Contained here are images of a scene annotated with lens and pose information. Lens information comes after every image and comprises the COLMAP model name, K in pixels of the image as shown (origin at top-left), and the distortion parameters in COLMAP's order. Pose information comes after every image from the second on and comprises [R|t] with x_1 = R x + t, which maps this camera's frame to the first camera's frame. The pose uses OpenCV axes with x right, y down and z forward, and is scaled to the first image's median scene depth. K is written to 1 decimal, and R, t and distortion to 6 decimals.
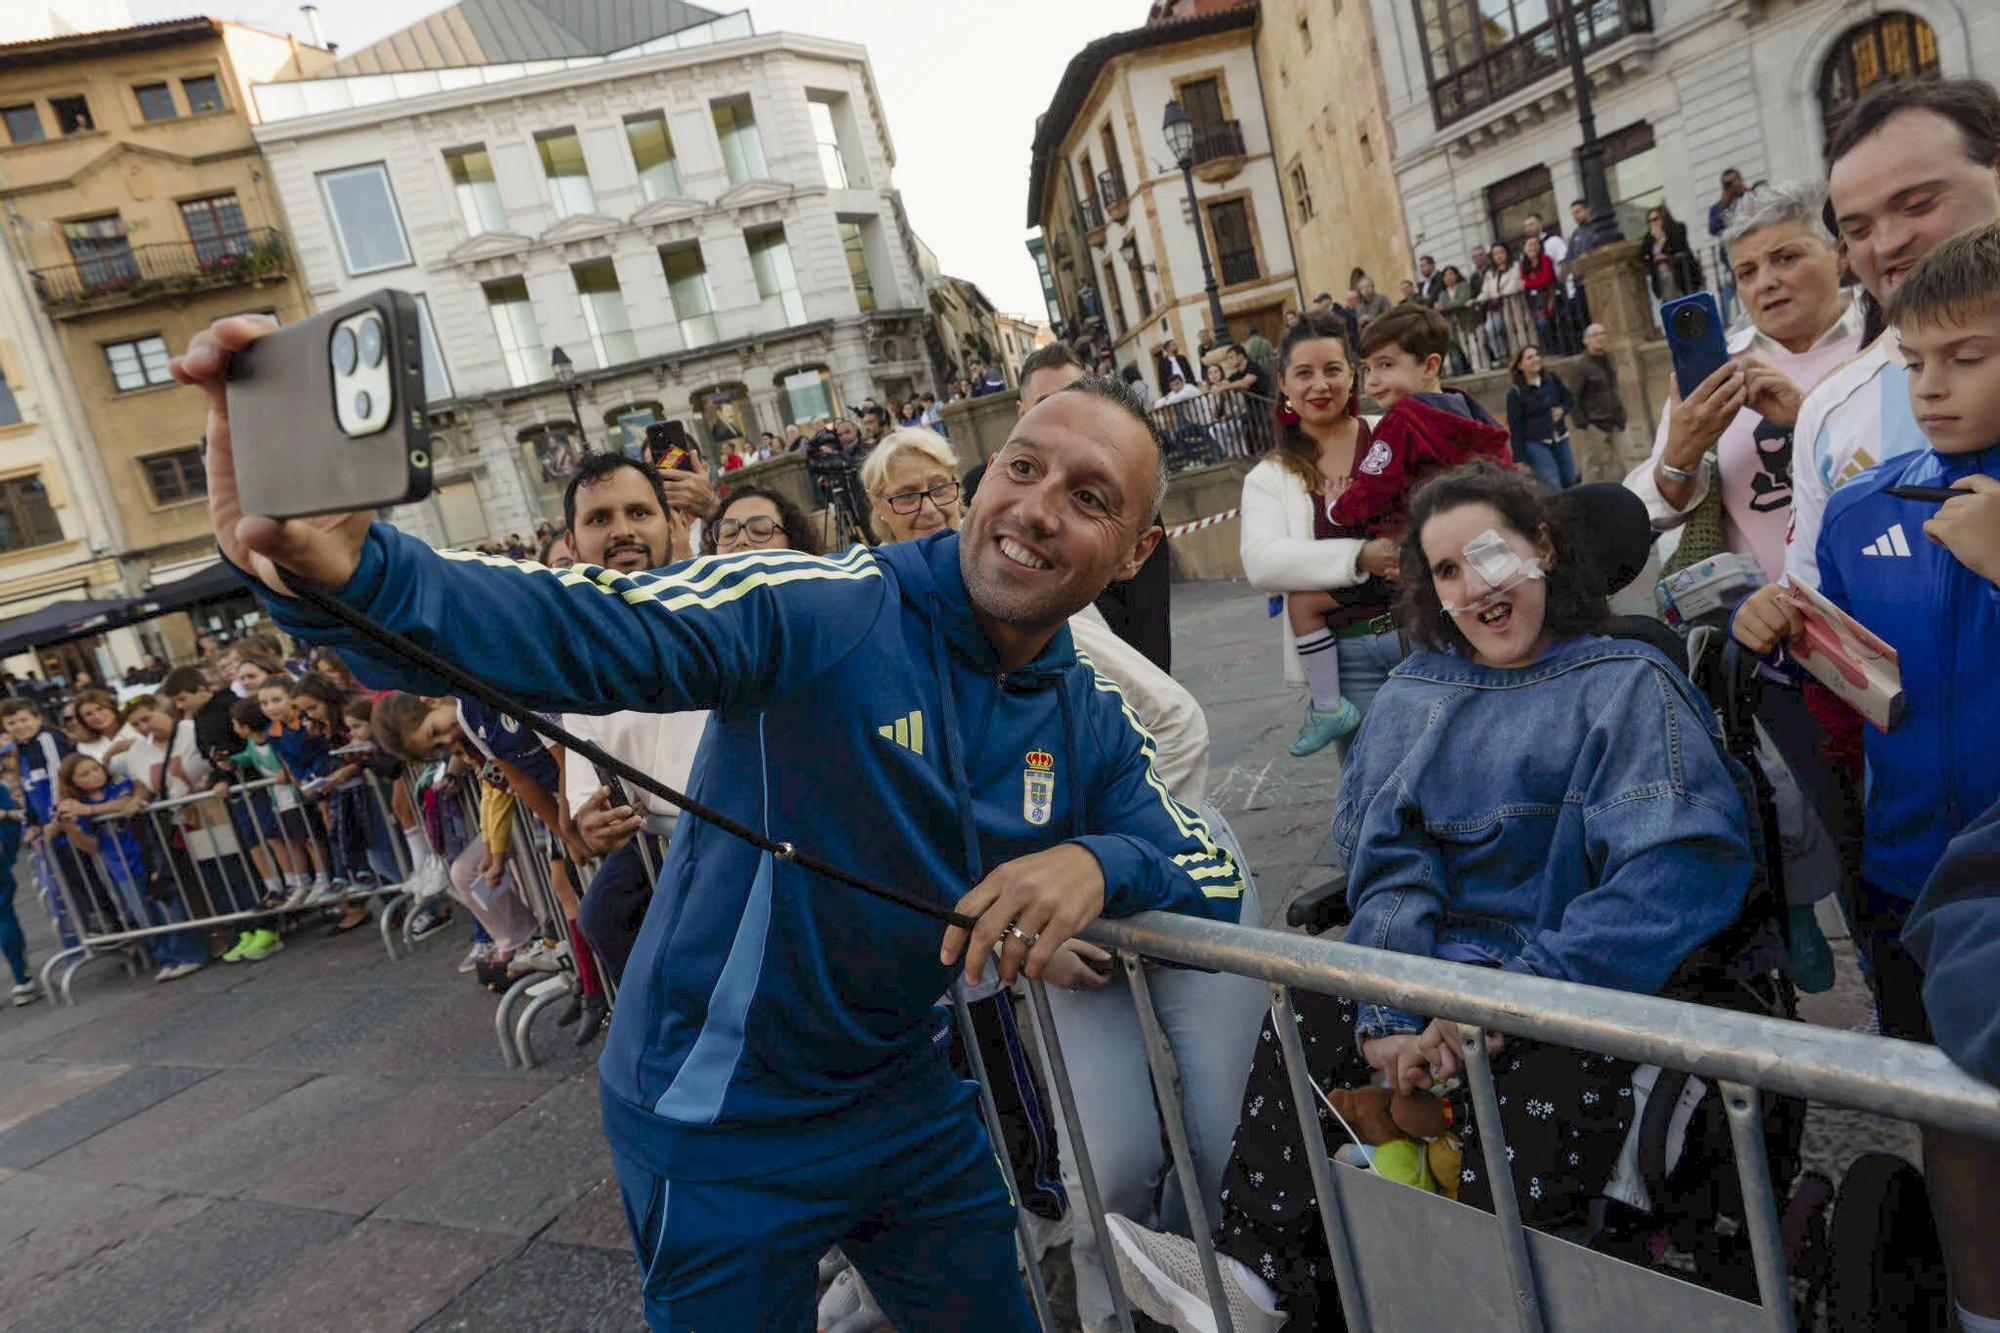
lens RADIAL K [[1182.7, 0, 1009.2], [0, 1182.7, 665.6], [0, 0, 1]] dist [-0.032366, 0.030556]
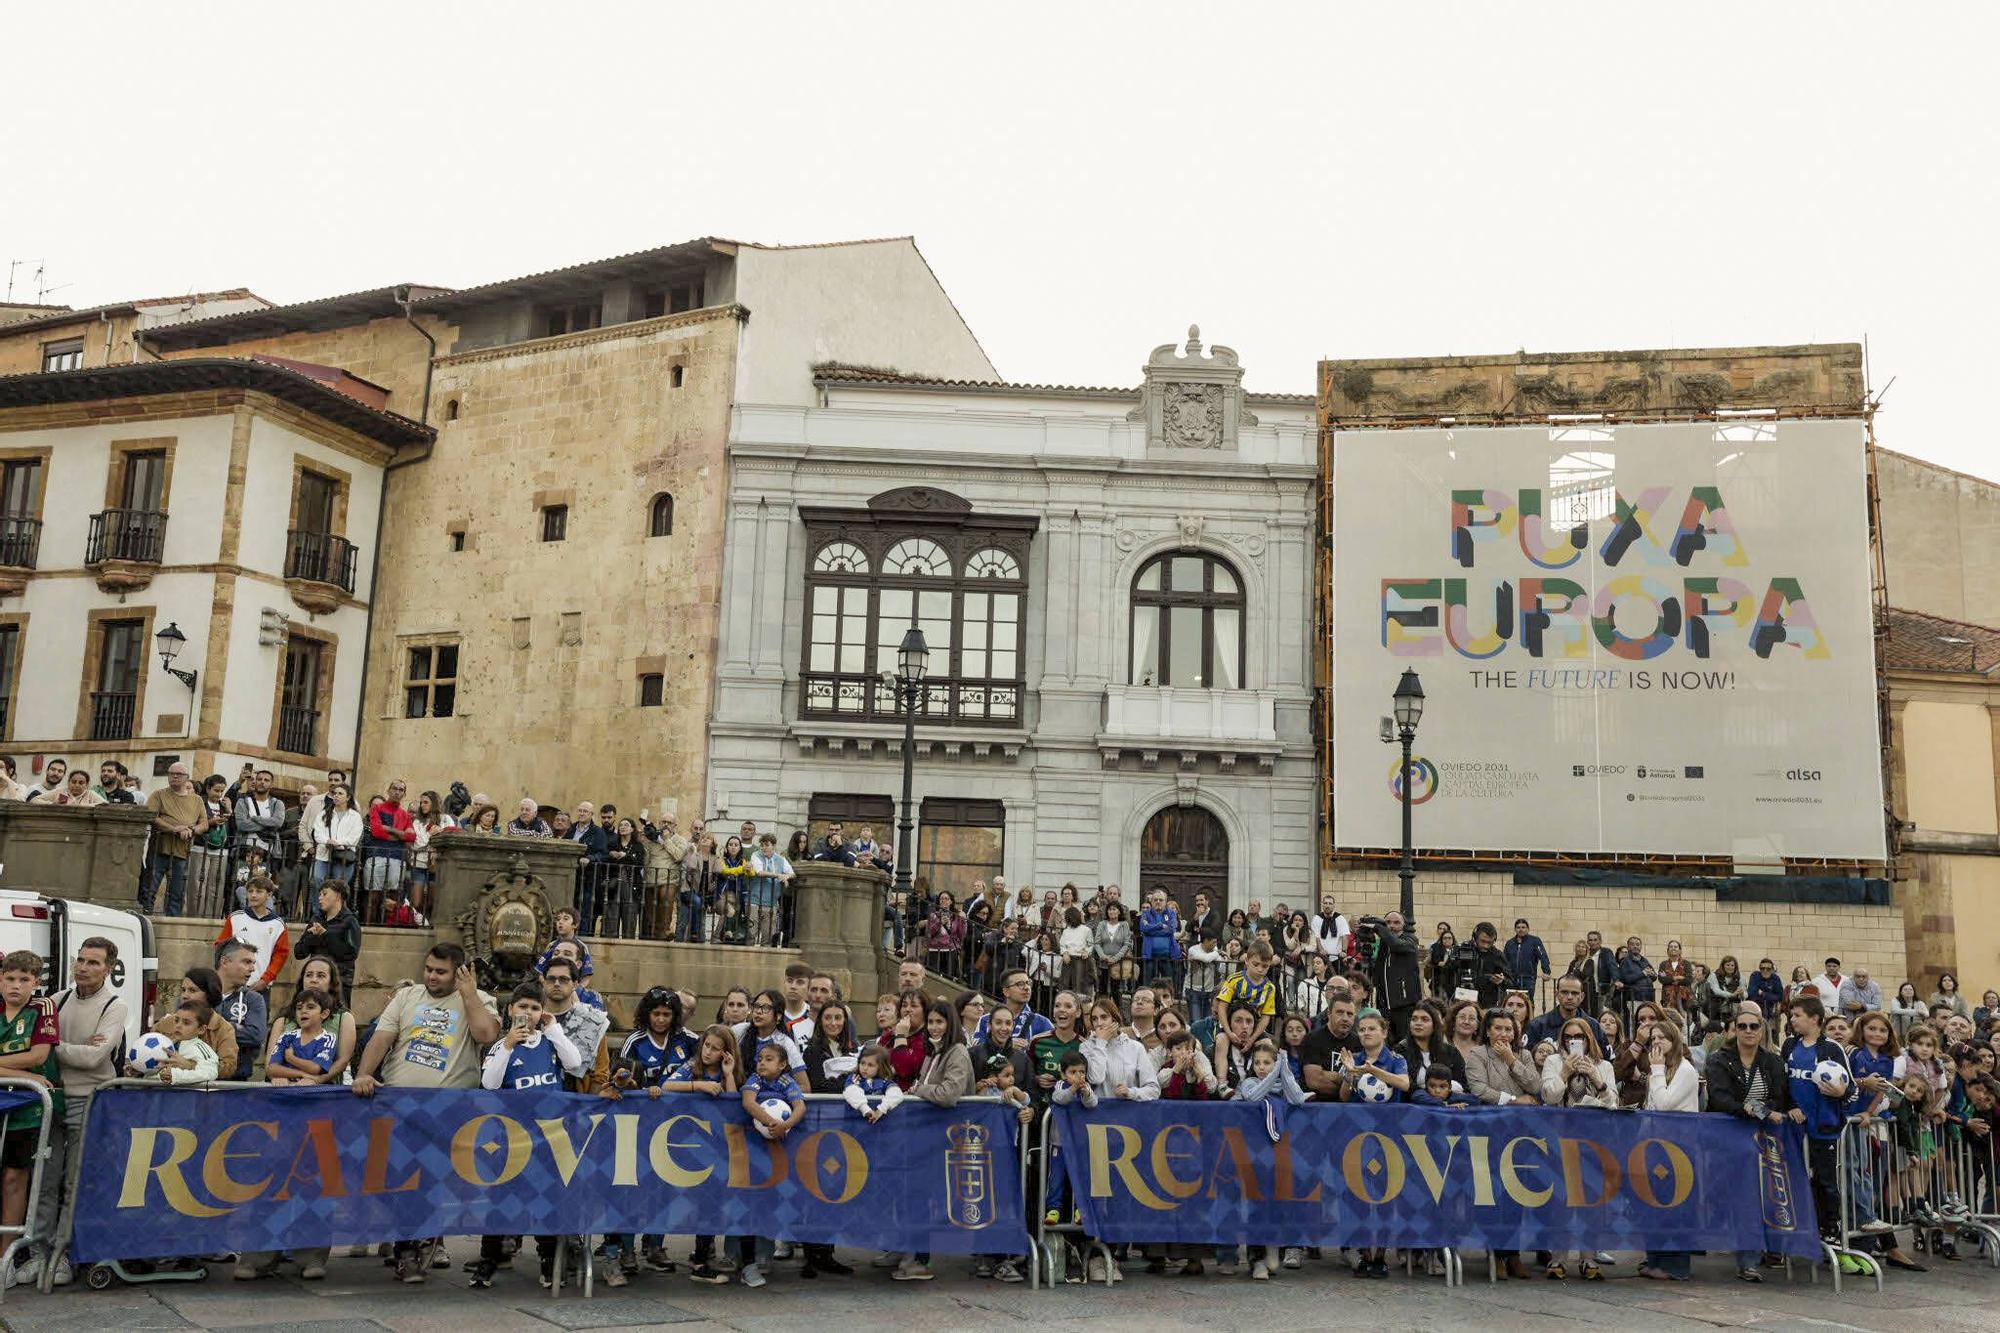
lens RADIAL K [[1890.8, 0, 998.7], [0, 1890.8, 658.0], [0, 0, 1]] dist [0.036507, 0.026258]
pose [[0.435685, 0.408567, 0.802030, -0.545643], [-0.022969, 0.895802, -0.443859, 0.110919], [-0.899806, 0.174960, 0.399672, 0.179073]]
